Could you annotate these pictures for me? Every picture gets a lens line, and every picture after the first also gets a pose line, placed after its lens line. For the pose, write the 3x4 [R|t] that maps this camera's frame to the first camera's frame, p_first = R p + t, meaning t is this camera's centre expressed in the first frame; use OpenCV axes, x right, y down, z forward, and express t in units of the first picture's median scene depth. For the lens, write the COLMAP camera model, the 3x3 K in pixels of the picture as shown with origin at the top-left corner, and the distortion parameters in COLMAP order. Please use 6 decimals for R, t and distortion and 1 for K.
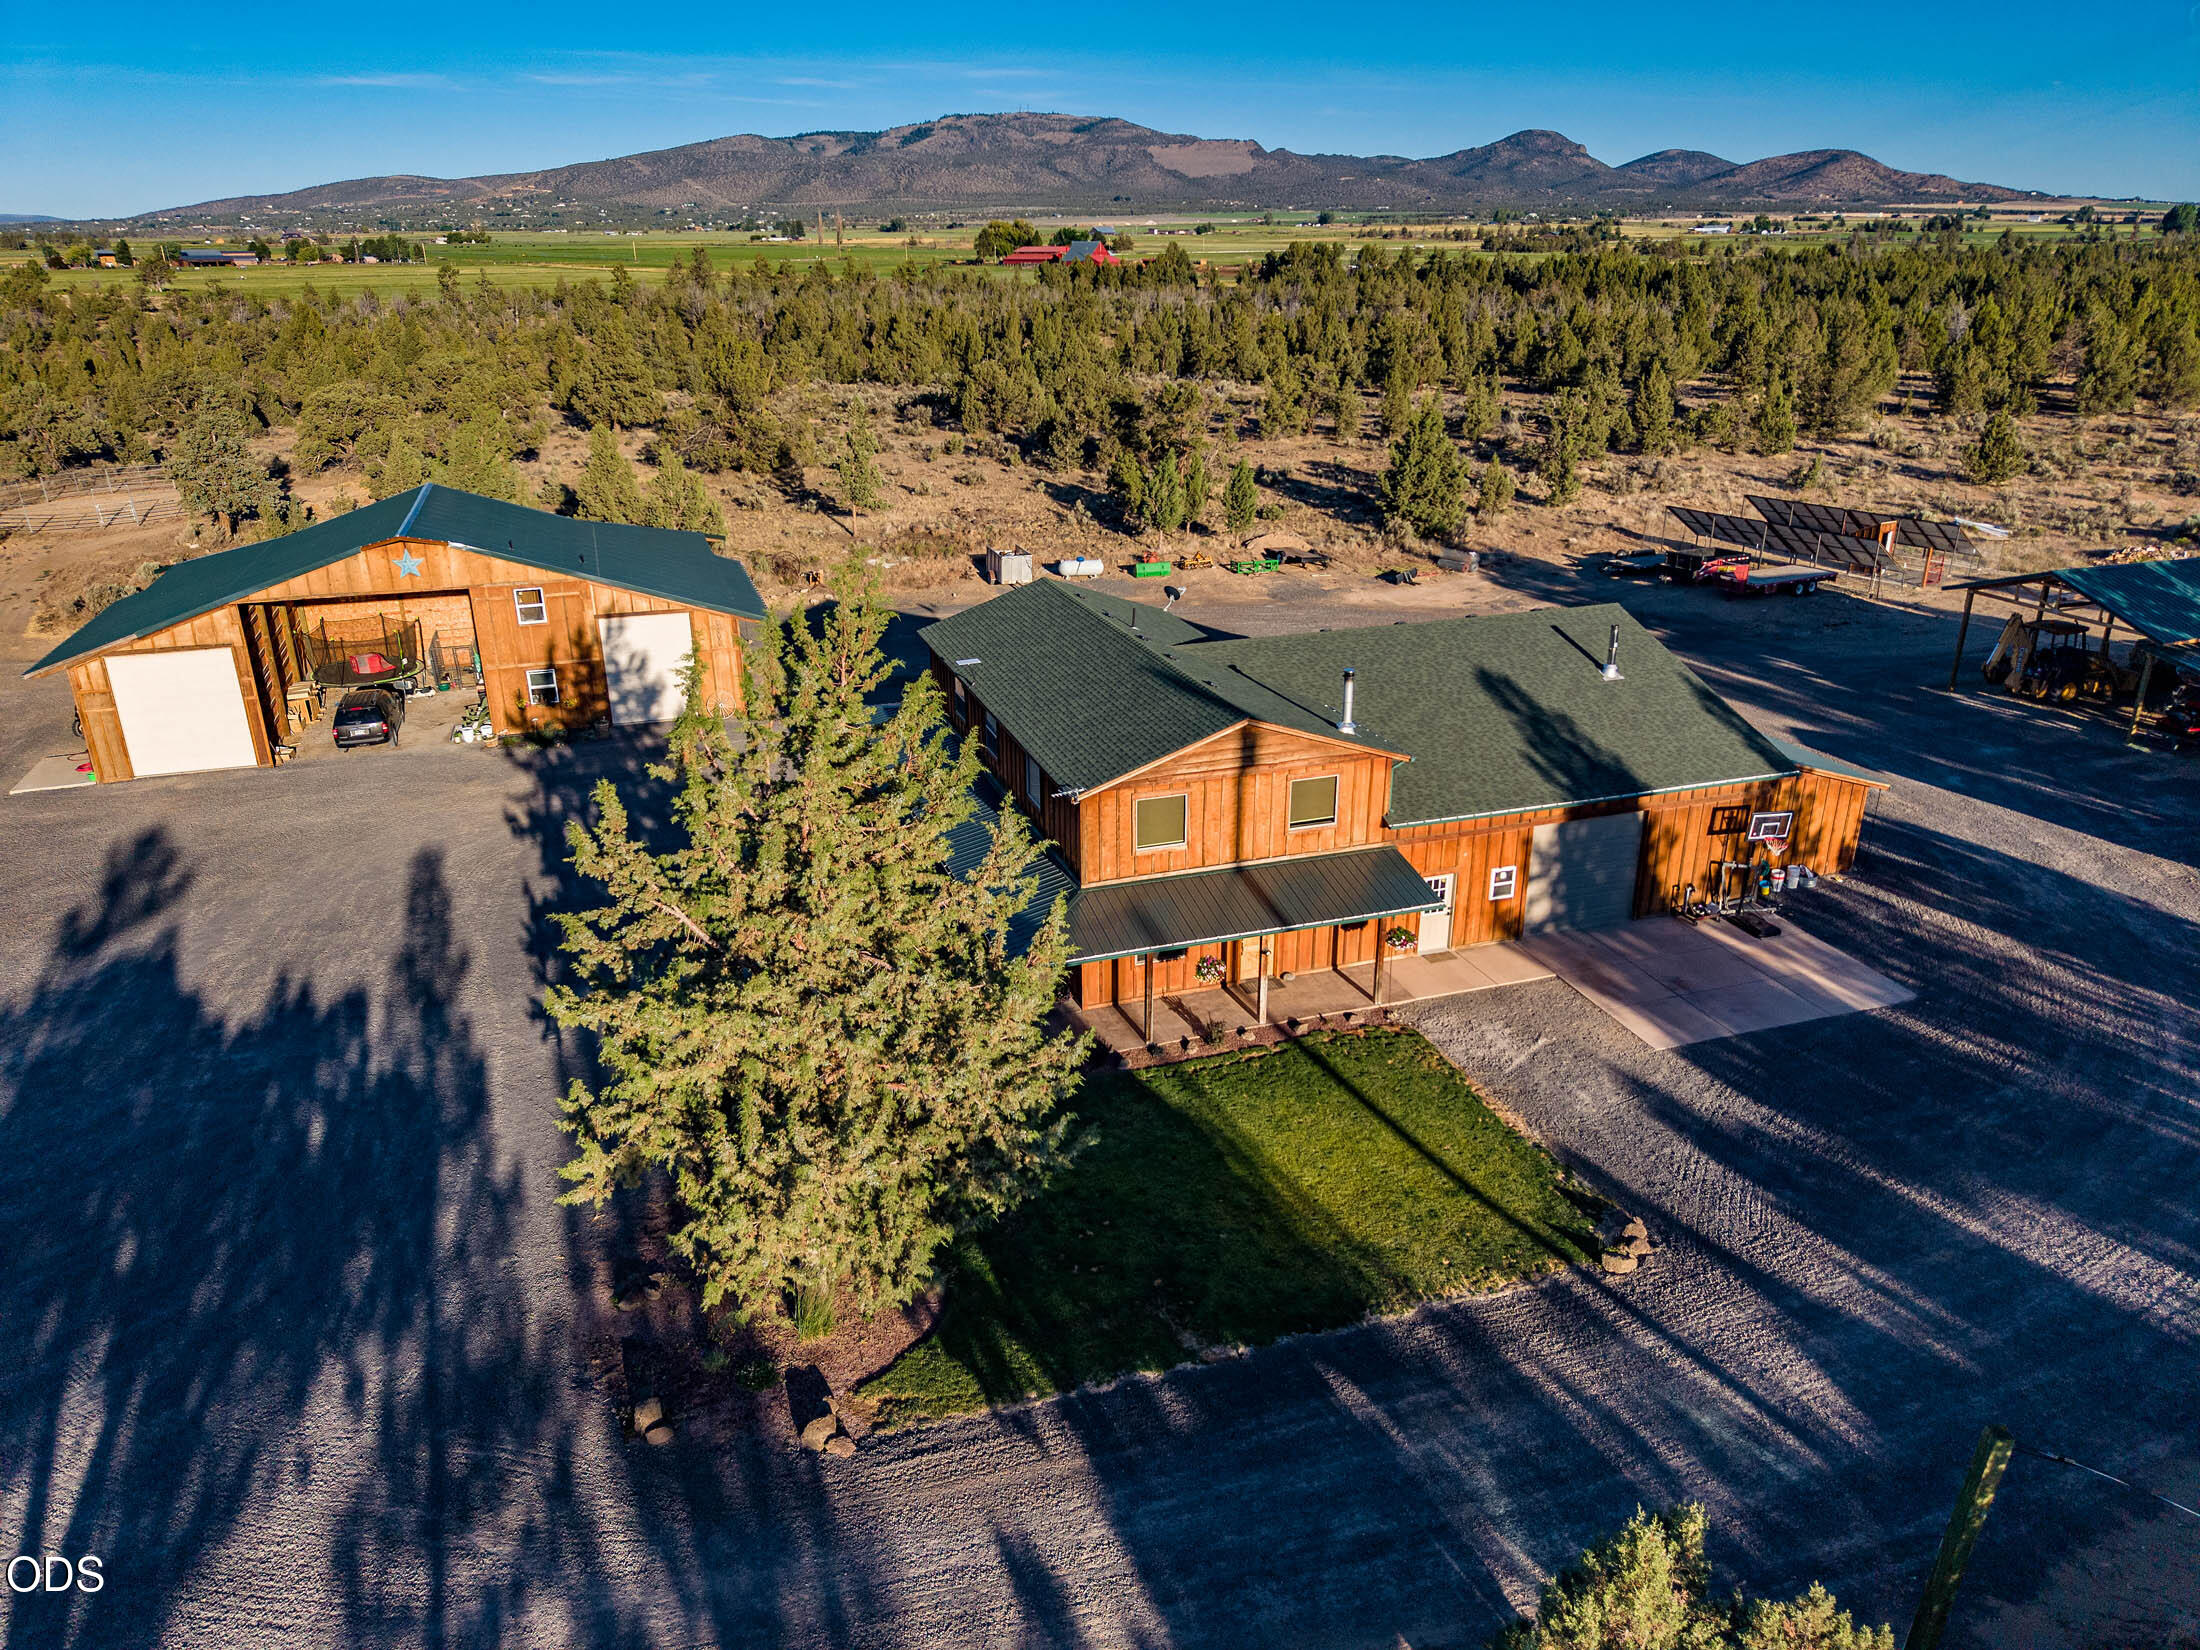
lens RADIAL K [[1473.8, 0, 1101.5], [0, 1473.8, 827.2], [0, 0, 1]] dist [0.031506, -0.028999]
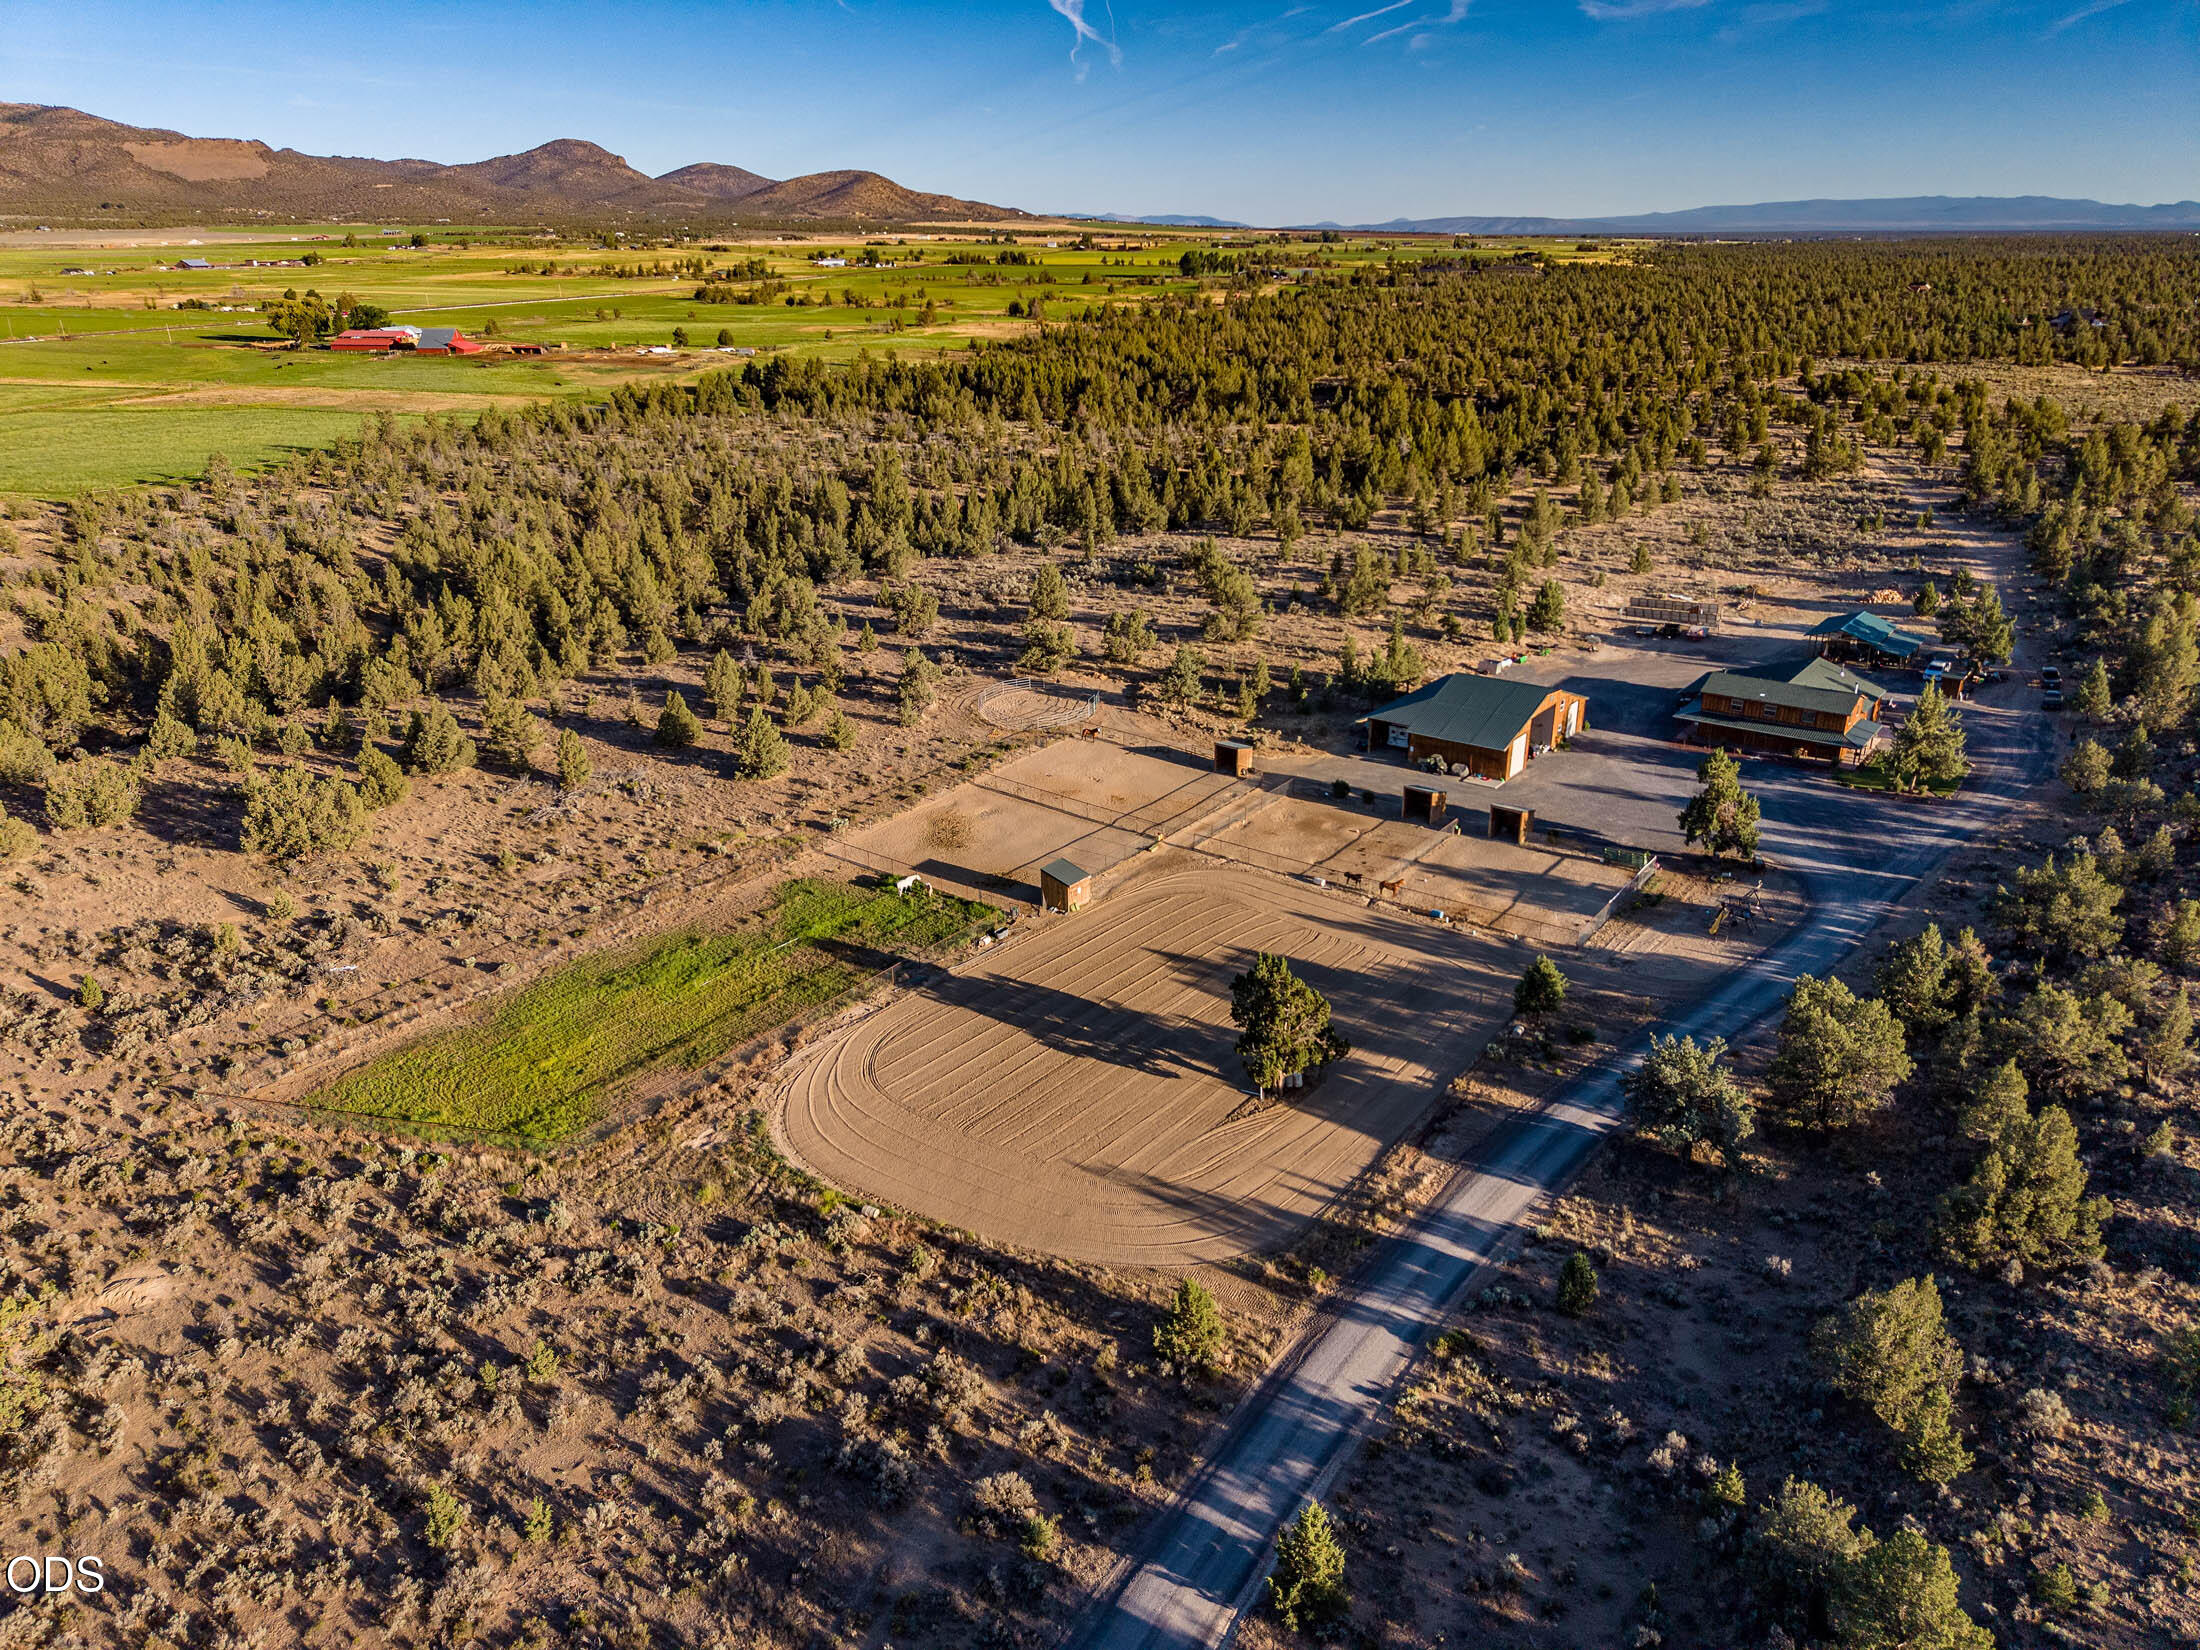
lens RADIAL K [[1473.8, 0, 1101.5], [0, 1473.8, 827.2], [0, 0, 1]] dist [0.031506, -0.028999]
pose [[0.831783, -0.205951, 0.515481, -1.564843], [0.206692, 0.976760, 0.056728, -0.149541], [-0.515184, 0.059360, 0.855021, -0.644902]]
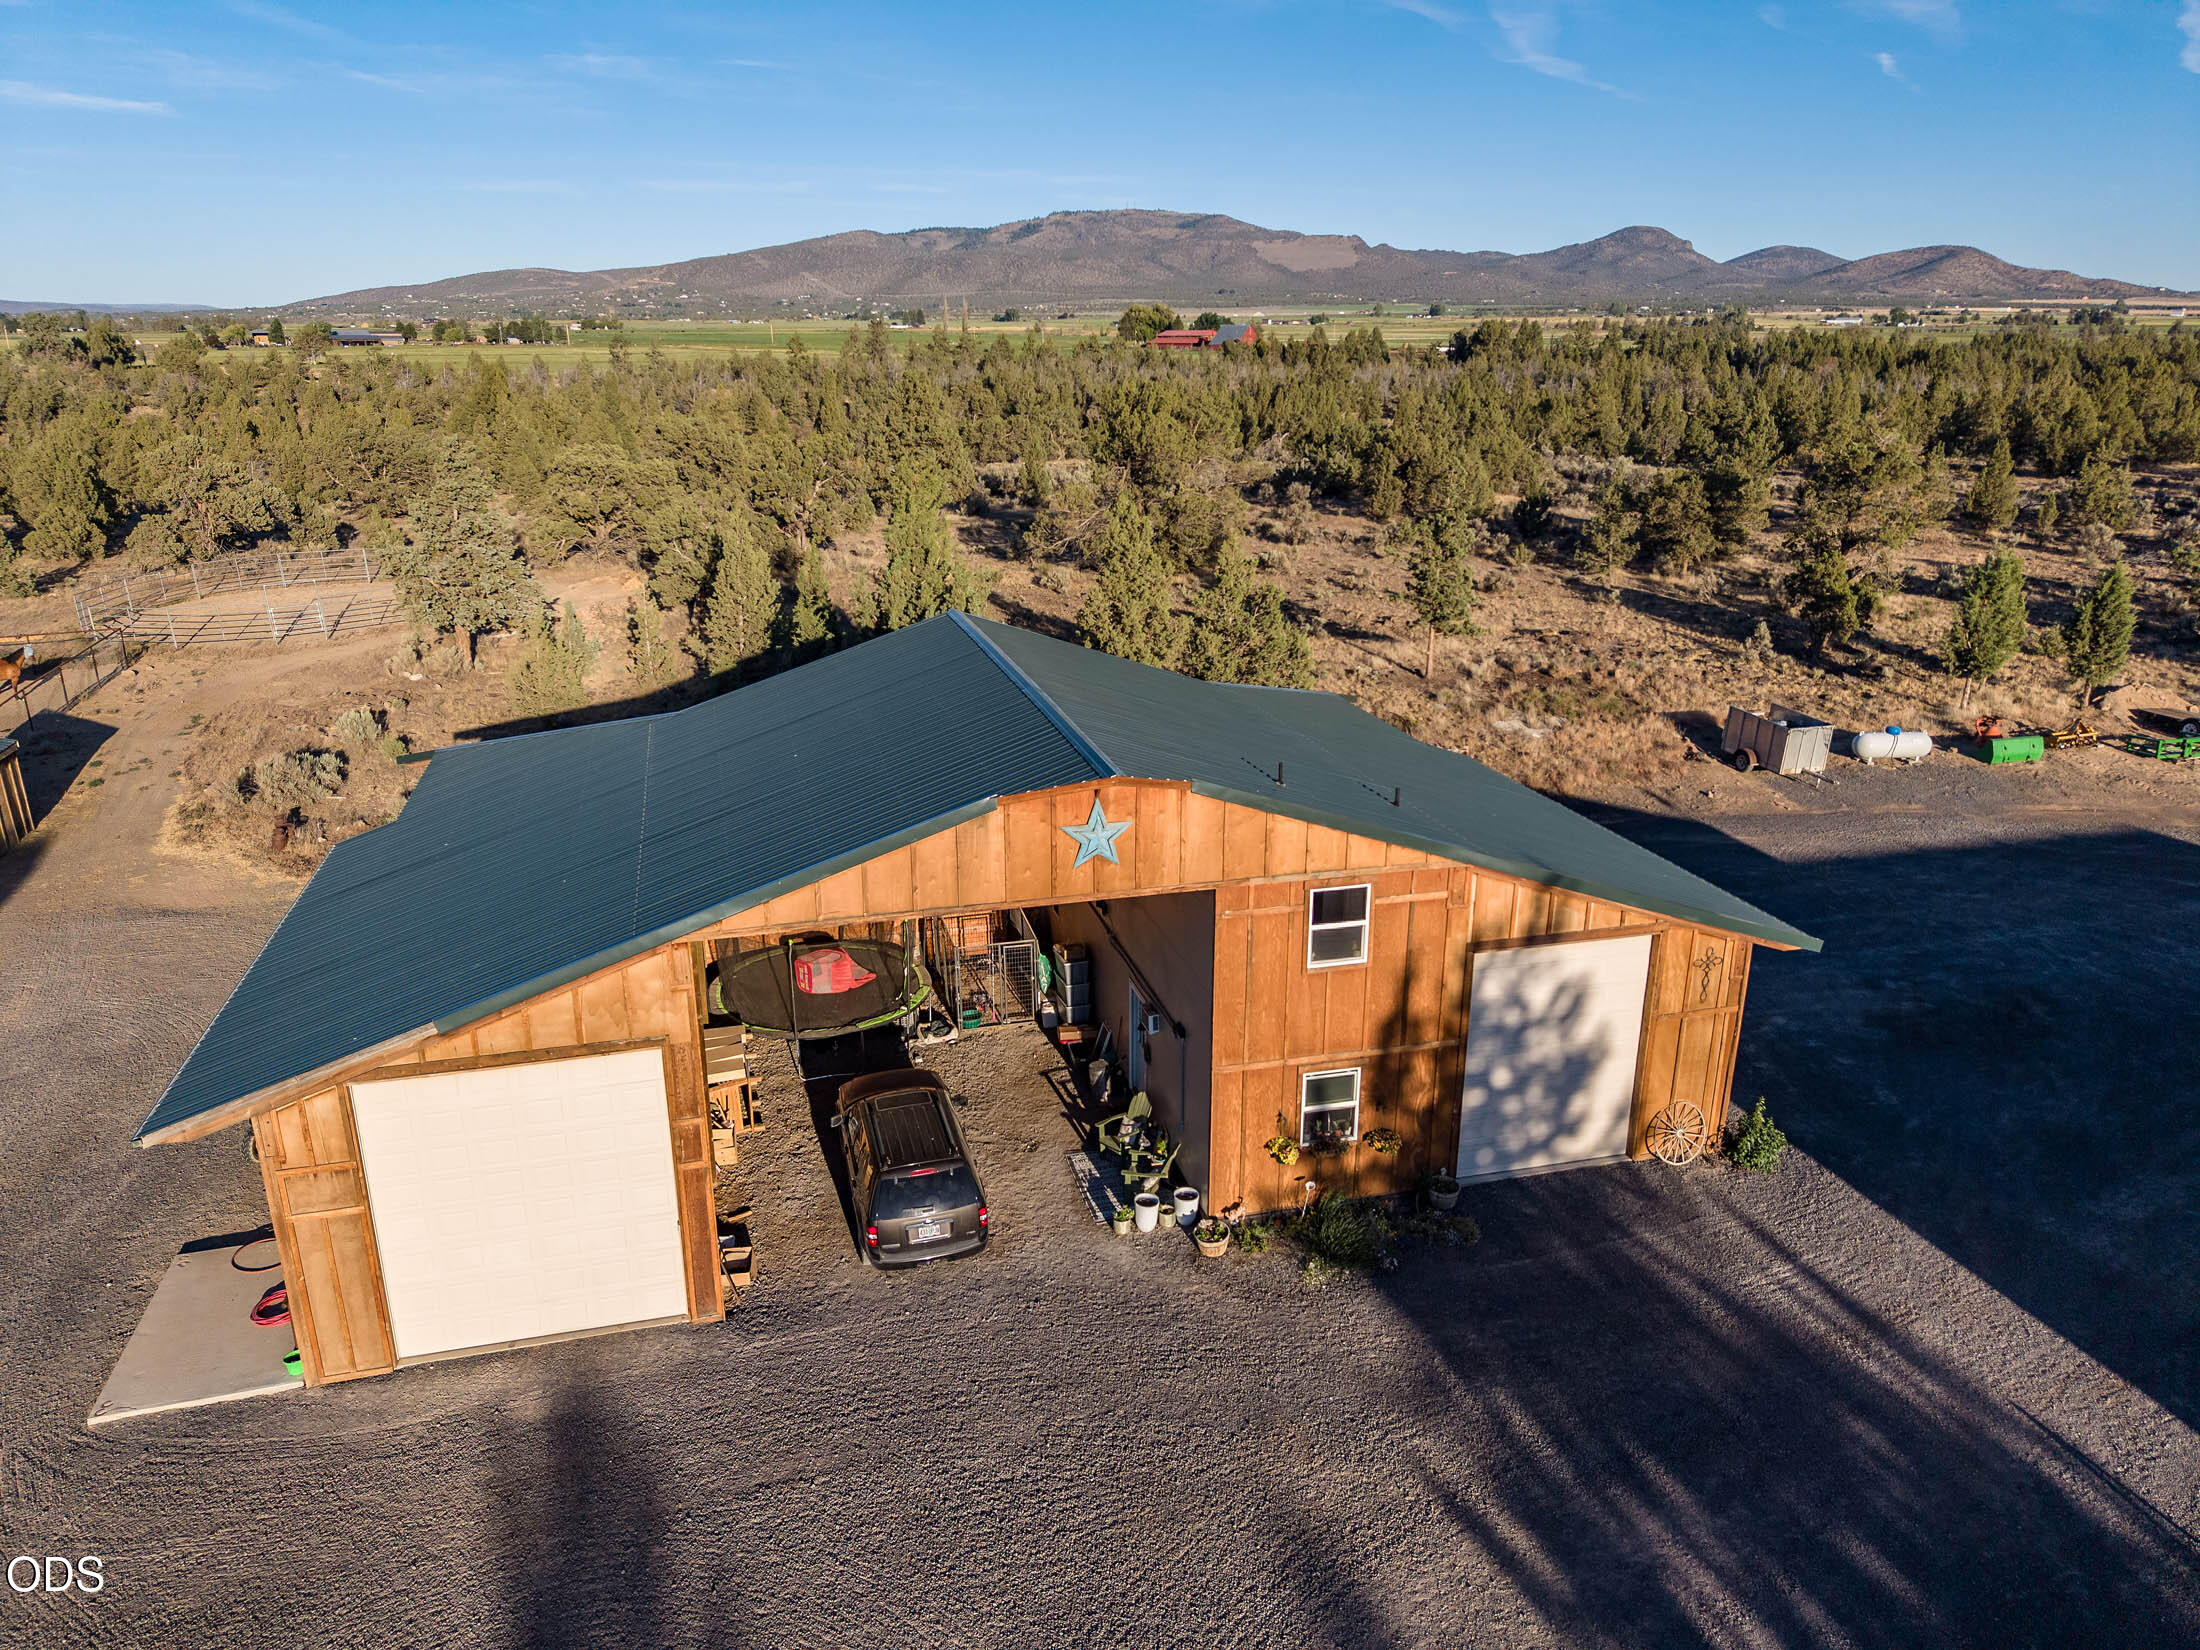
lens RADIAL K [[1473.8, 0, 1101.5], [0, 1473.8, 827.2], [0, 0, 1]] dist [0.031506, -0.028999]
pose [[0.998027, 0.024628, -0.057747, -0.230454], [-0.027748, 0.998162, -0.053867, -0.082247], [0.056314, 0.055363, 0.996877, 0.315935]]
